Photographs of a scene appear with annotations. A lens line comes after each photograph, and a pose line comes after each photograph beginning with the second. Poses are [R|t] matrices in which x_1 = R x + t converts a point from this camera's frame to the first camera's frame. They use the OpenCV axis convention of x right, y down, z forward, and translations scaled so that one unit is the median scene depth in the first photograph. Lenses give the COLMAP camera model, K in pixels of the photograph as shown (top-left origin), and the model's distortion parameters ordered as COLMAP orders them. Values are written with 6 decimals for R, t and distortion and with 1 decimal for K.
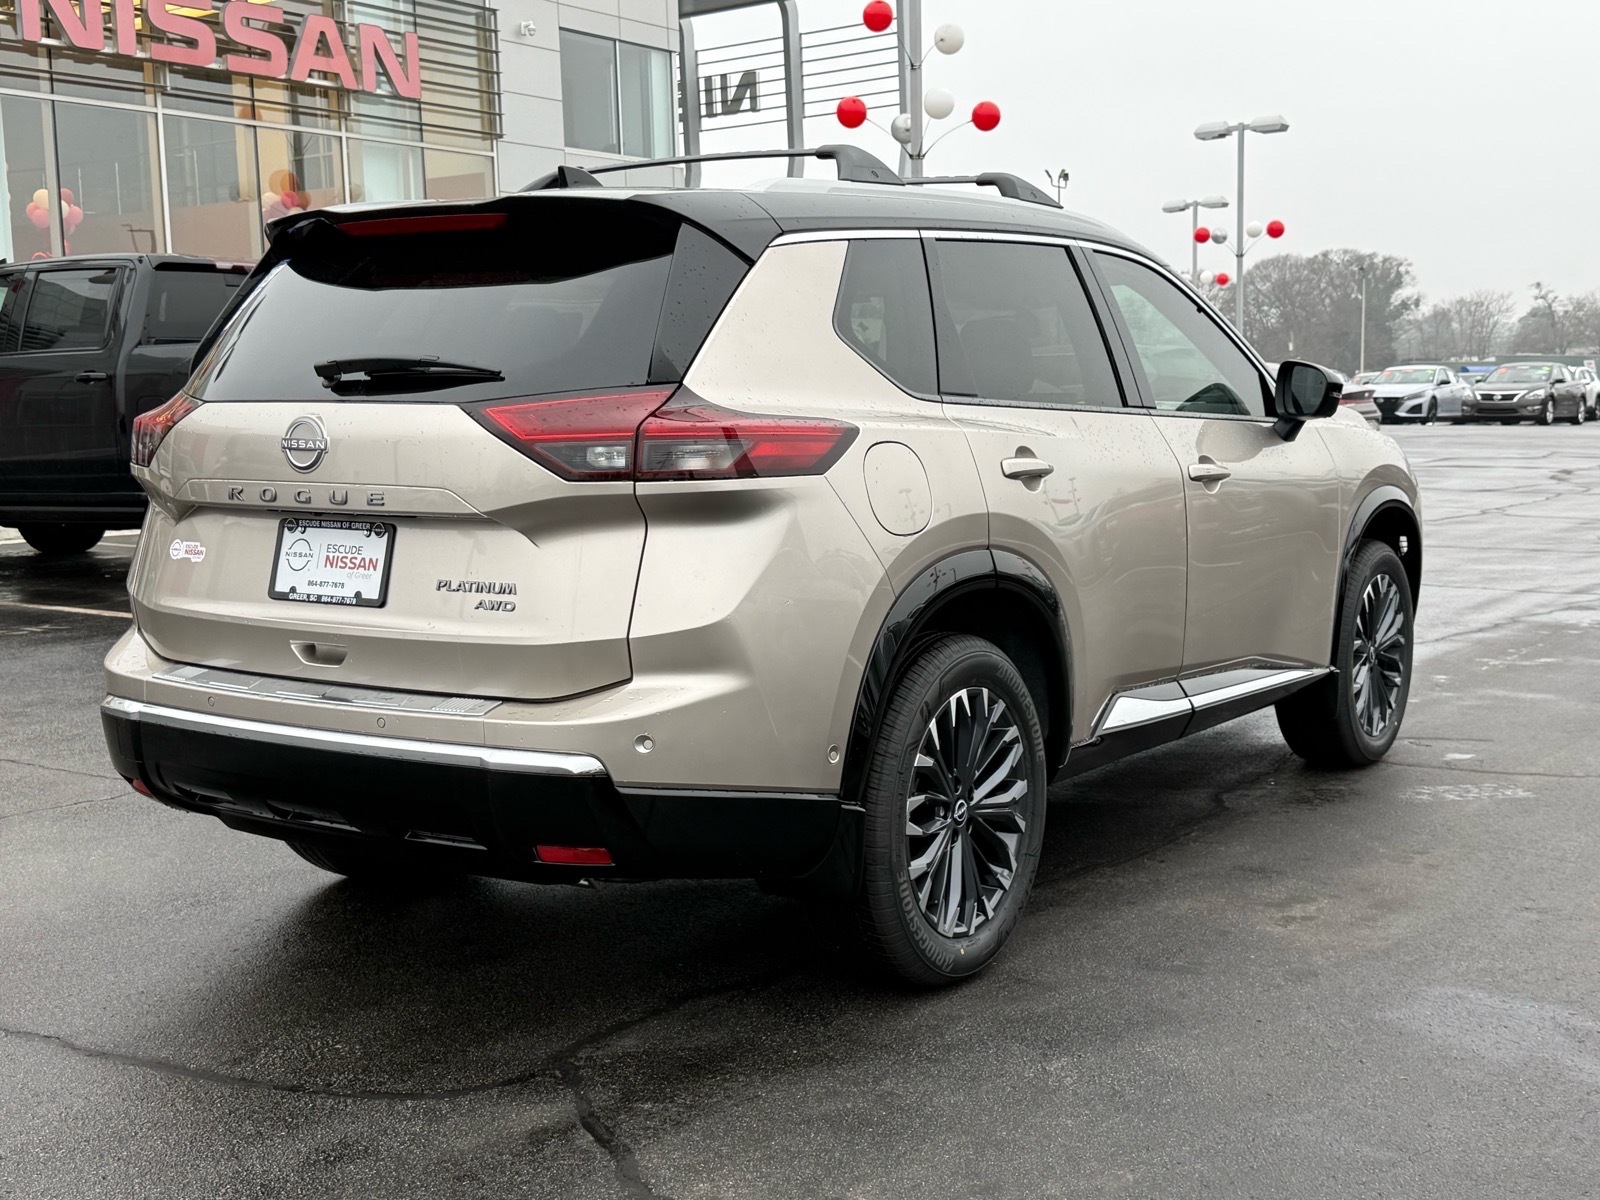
lens RADIAL K [[1956.3, 0, 804.8], [0, 1956.3, 611.9], [0, 0, 1]] dist [0.086523, 0.000000]
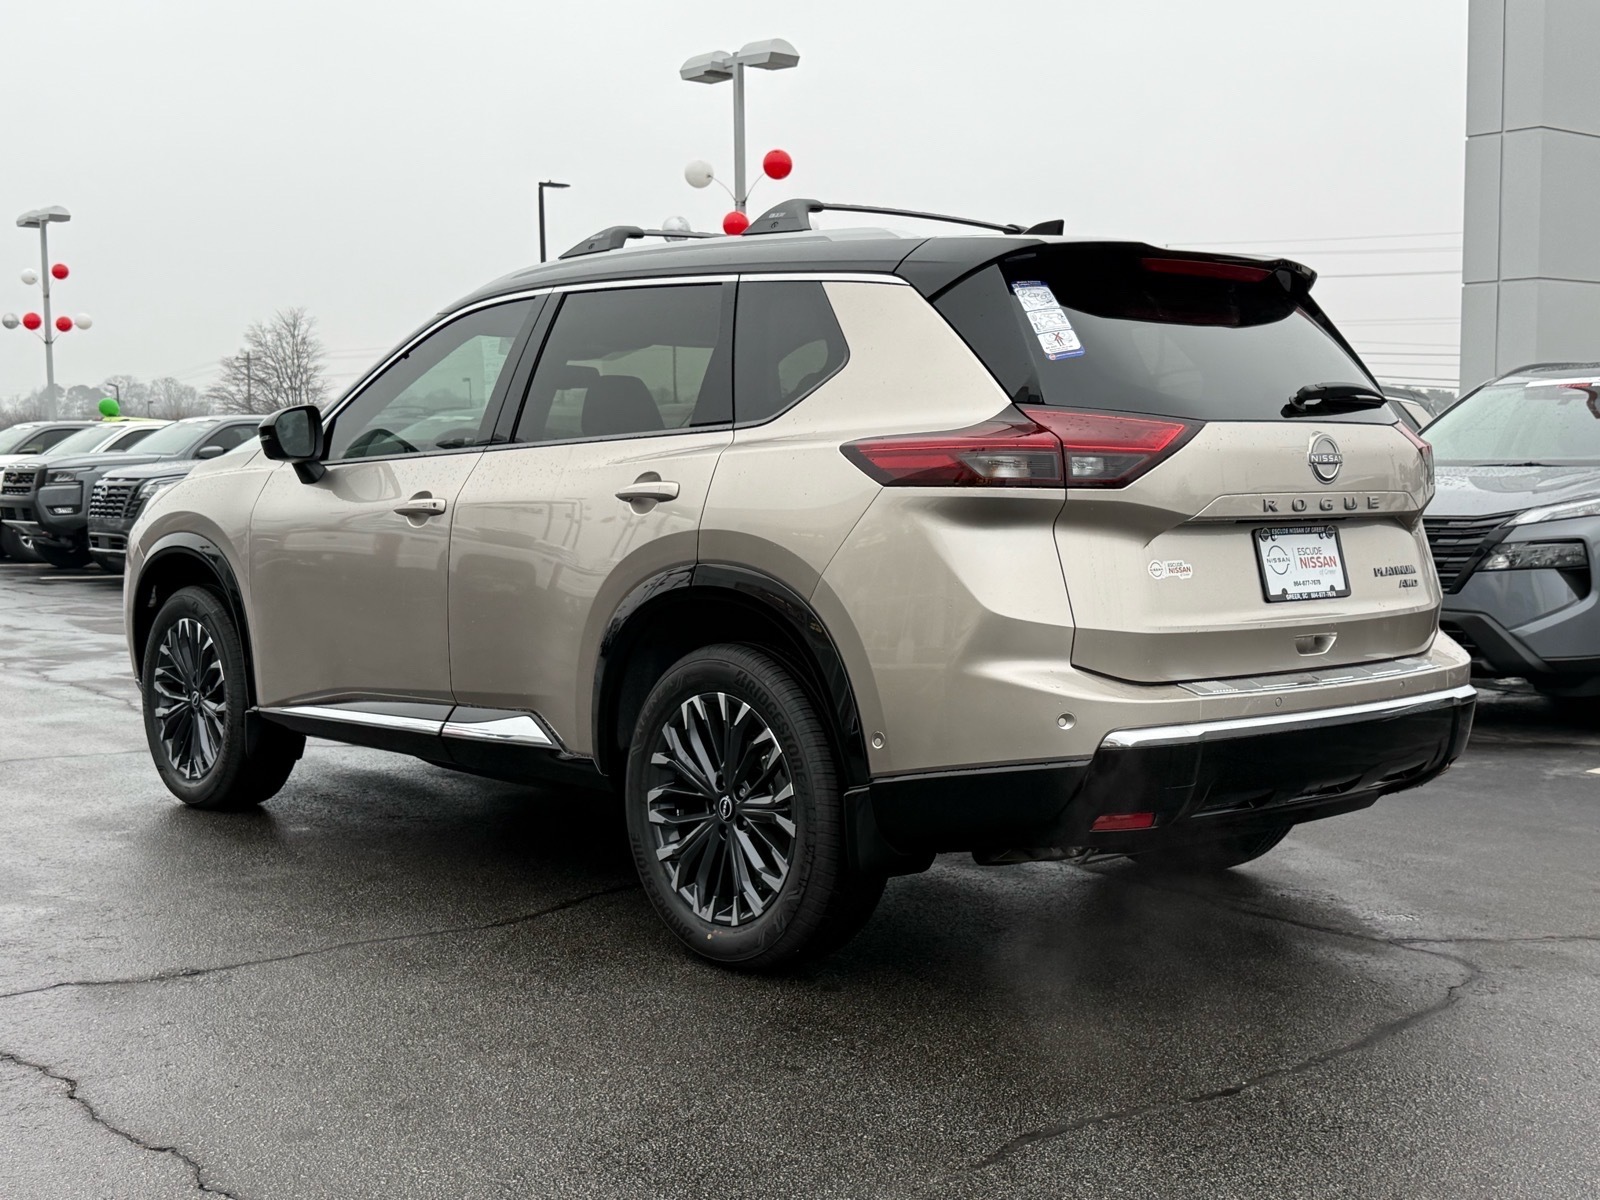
lens RADIAL K [[1956.3, 0, 802.2], [0, 1956.3, 598.7], [0, 0, 1]] dist [0.086523, 0.000000]
pose [[0.250761, -0.058887, 0.966256, -1.353672], [0.111217, 0.993291, 0.031672, -0.070285], [-0.961639, 0.099522, 0.255628, 0.951541]]
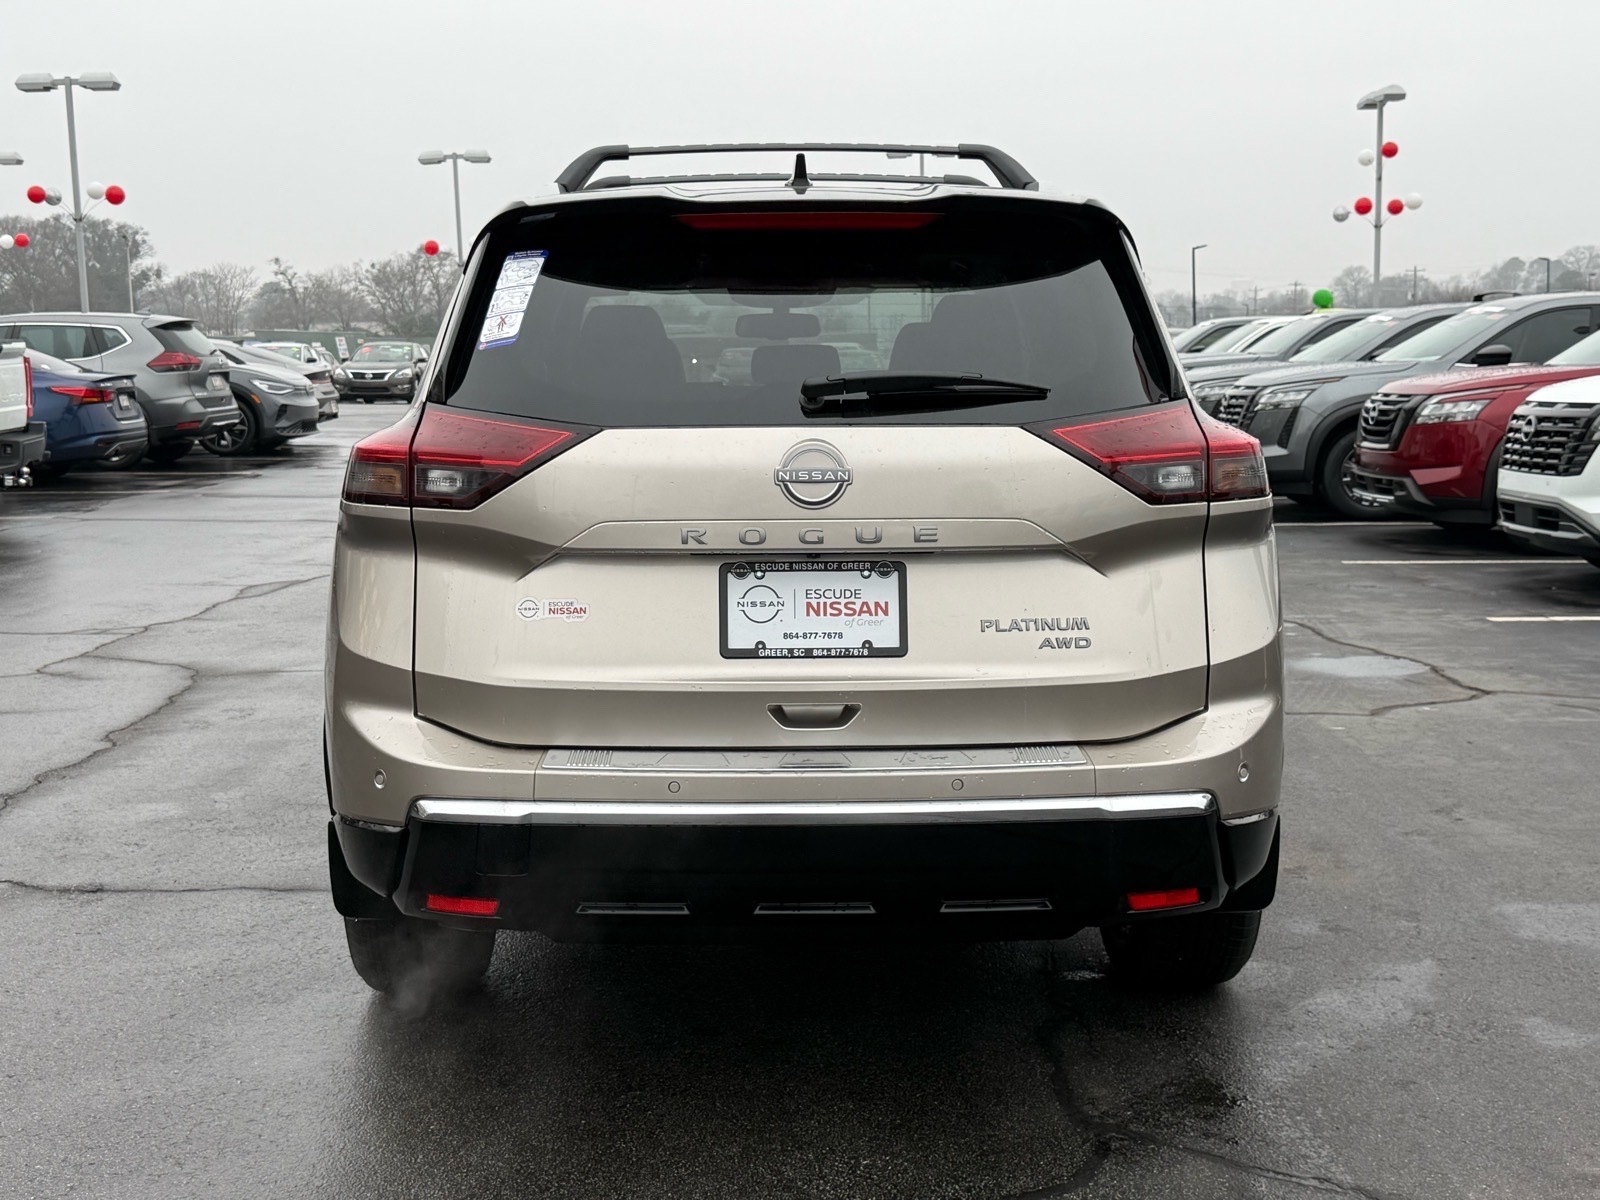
lens RADIAL K [[2023.0, 0, 799.4], [0, 2023.0, 582.7], [0, 0, 1]] dist [0.094910, 0.000000]
pose [[0.812223, -0.064850, 0.579731, -0.733335], [0.067626, 0.997569, 0.016845, -0.050627], [-0.579414, 0.025523, 0.814633, 0.265849]]
